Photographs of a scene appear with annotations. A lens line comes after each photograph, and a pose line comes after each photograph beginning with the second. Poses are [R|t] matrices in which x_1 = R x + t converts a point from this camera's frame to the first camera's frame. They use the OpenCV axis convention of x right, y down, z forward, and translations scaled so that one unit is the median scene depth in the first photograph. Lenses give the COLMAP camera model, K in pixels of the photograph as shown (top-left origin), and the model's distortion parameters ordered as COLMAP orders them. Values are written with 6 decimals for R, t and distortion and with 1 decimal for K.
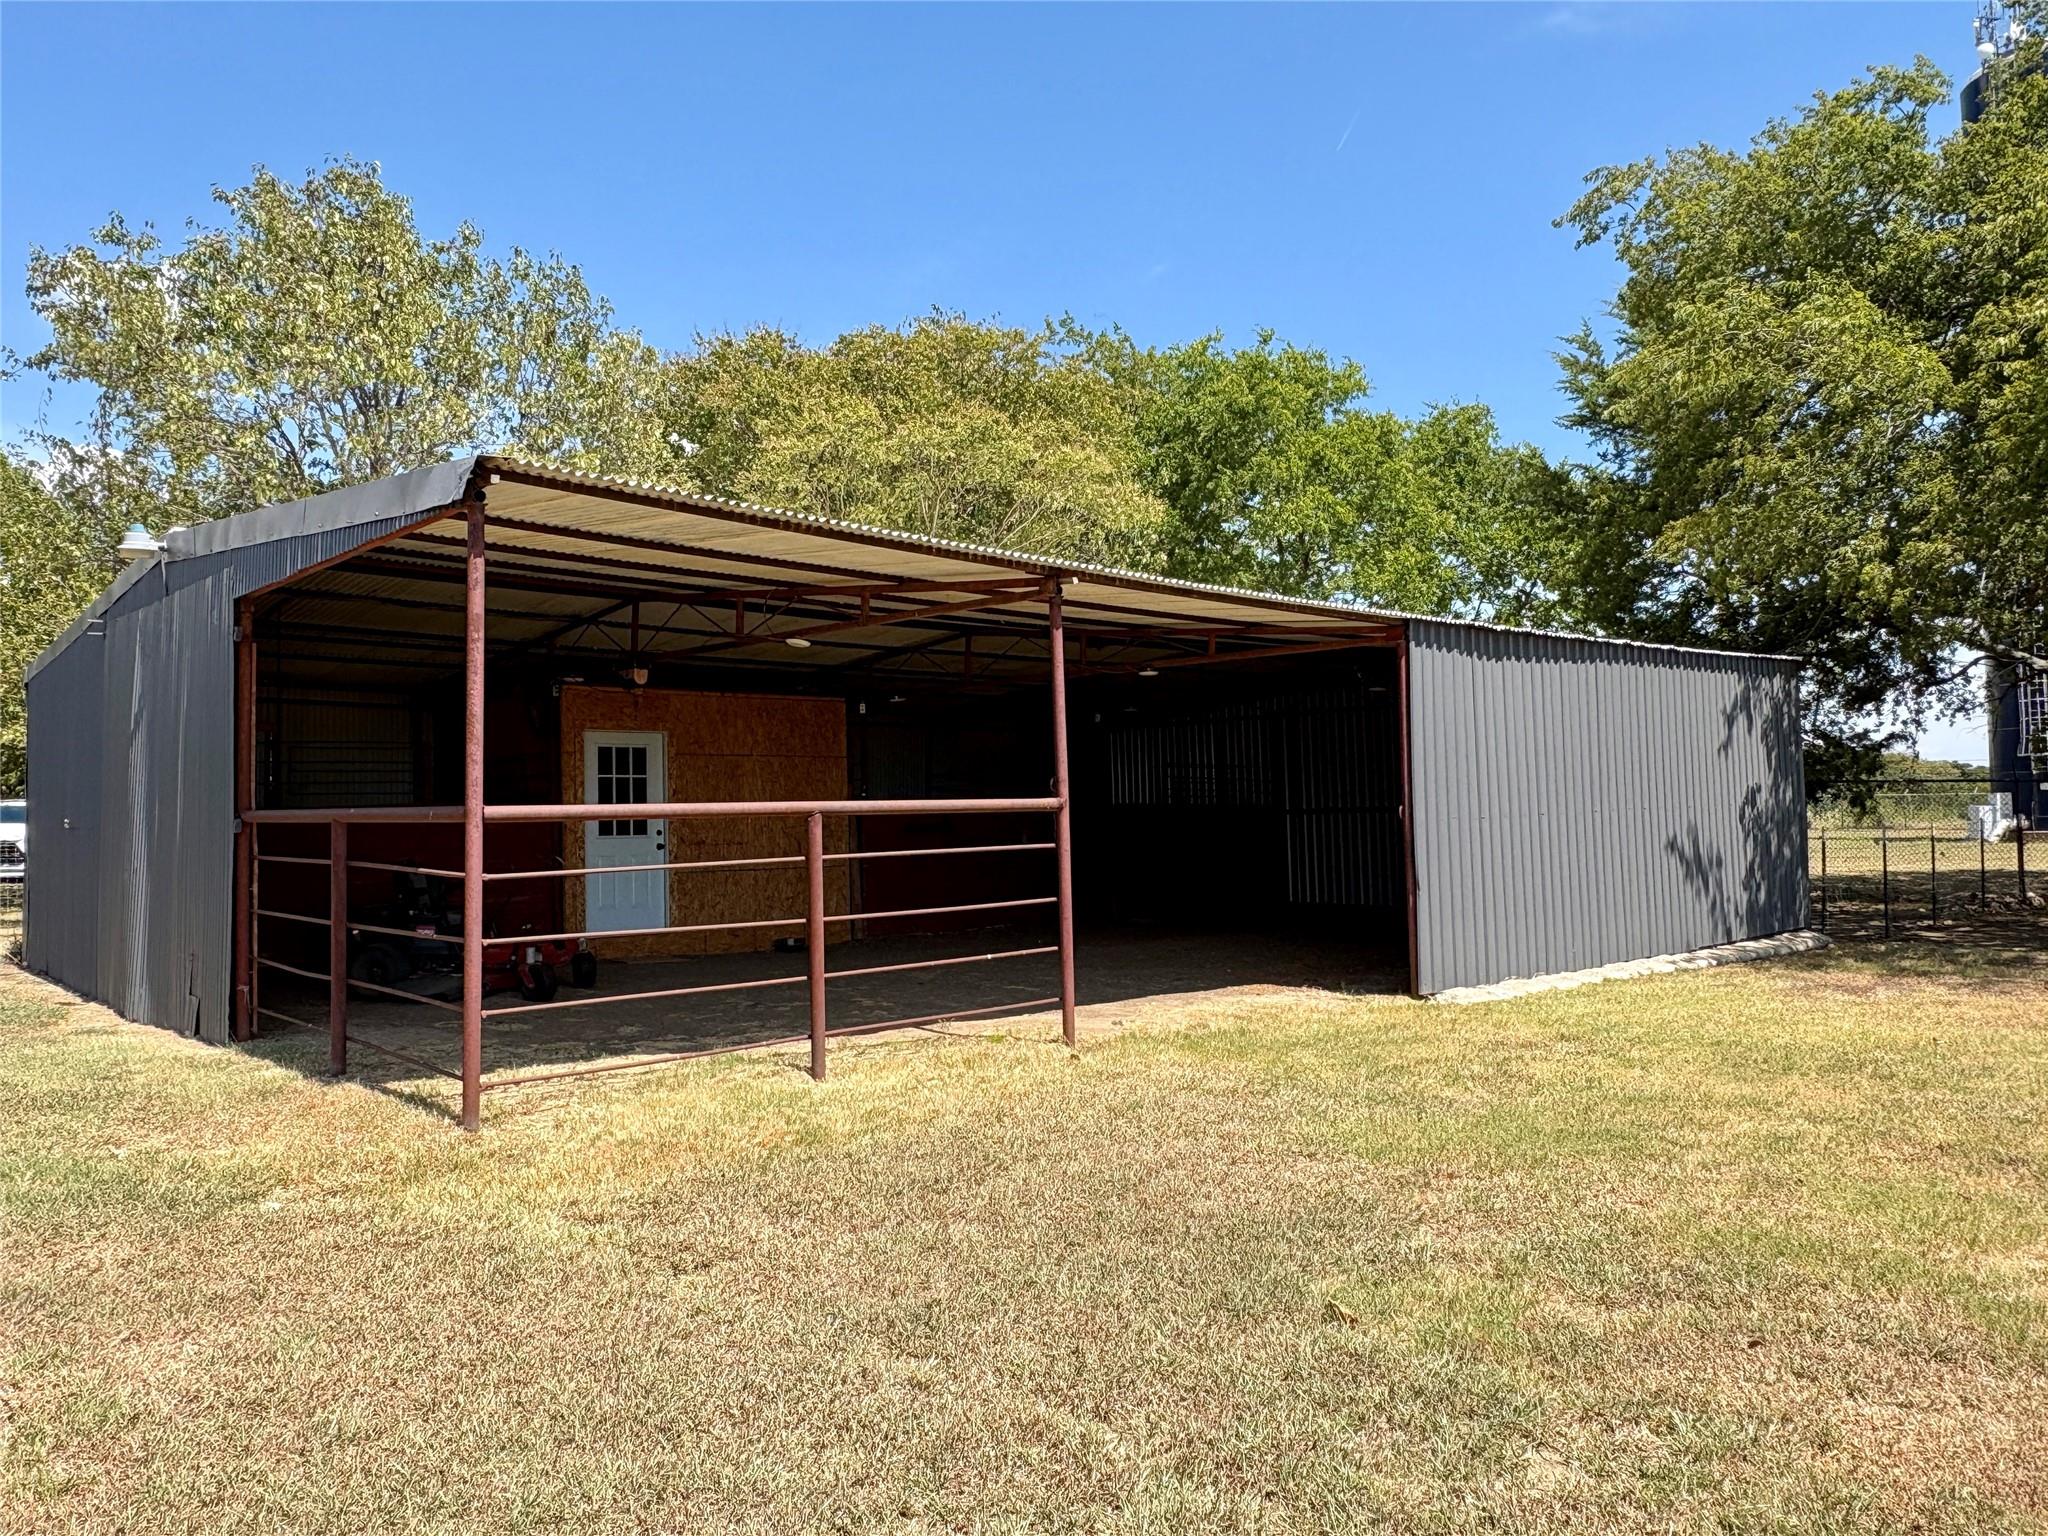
lens RADIAL K [[1507.6, 0, 1024.0], [0, 1507.6, 768.0], [0, 0, 1]] dist [0.000702, 0.000358]
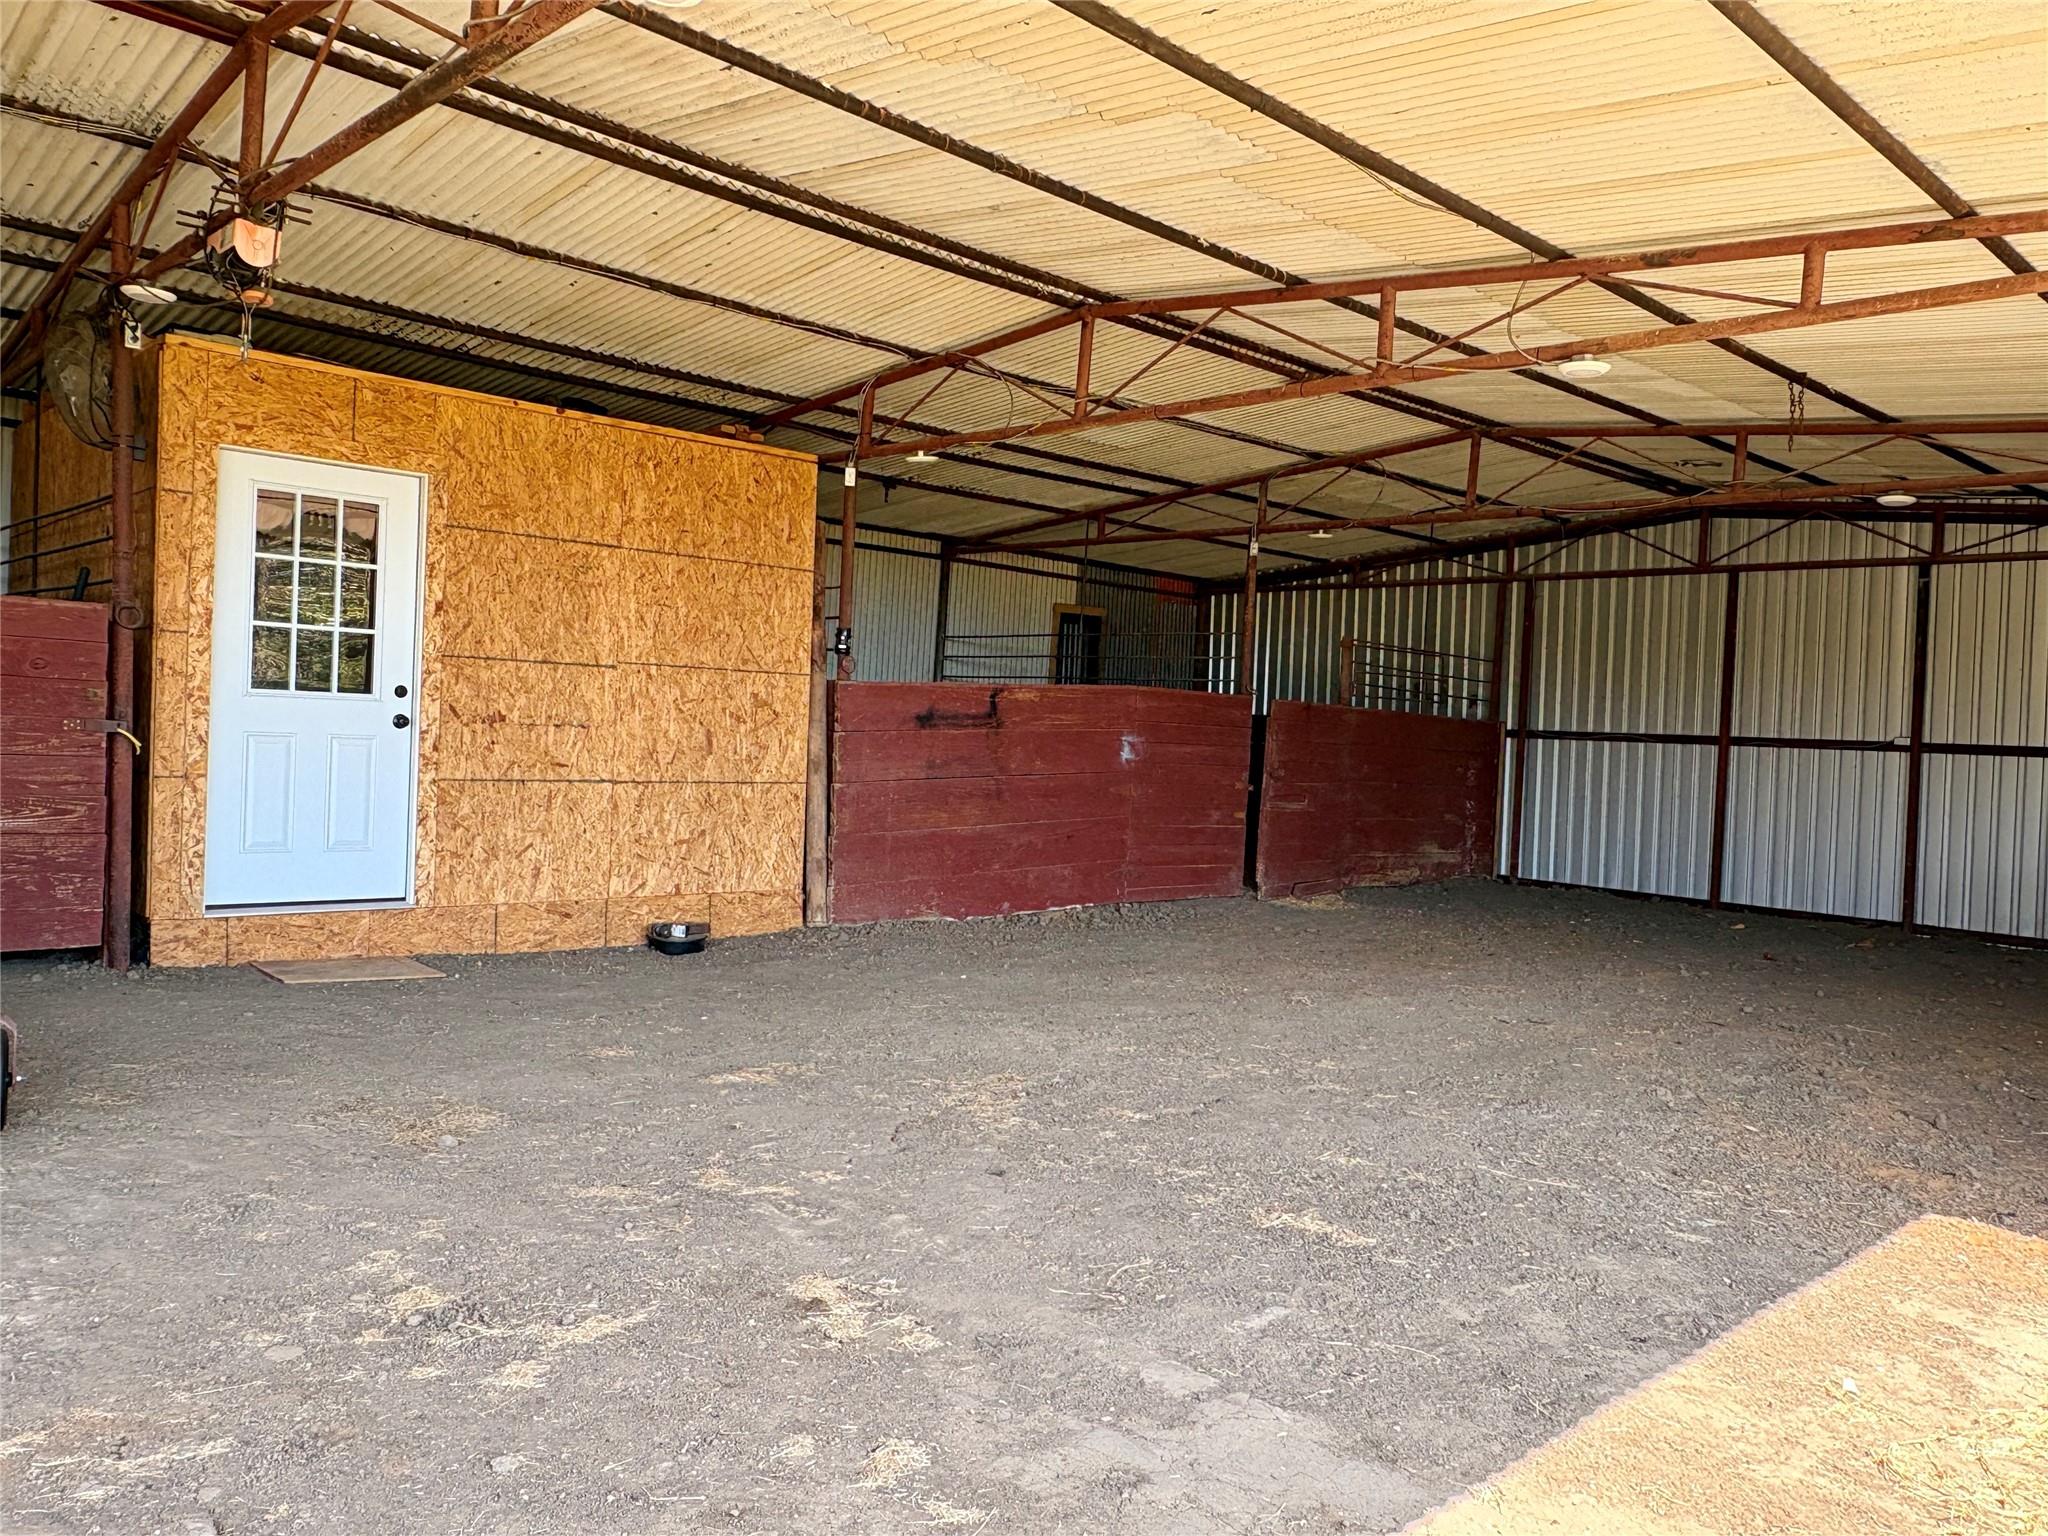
lens RADIAL K [[1507.6, 0, 1024.0], [0, 1507.6, 768.0], [0, 0, 1]] dist [0.000702, 0.000358]
pose [[0.997157, 0.065903, 0.036524, -0.063669], [-0.068158, 0.995595, 0.064377, 0.022568], [-0.032120, -0.066683, 0.997257, 0.509447]]
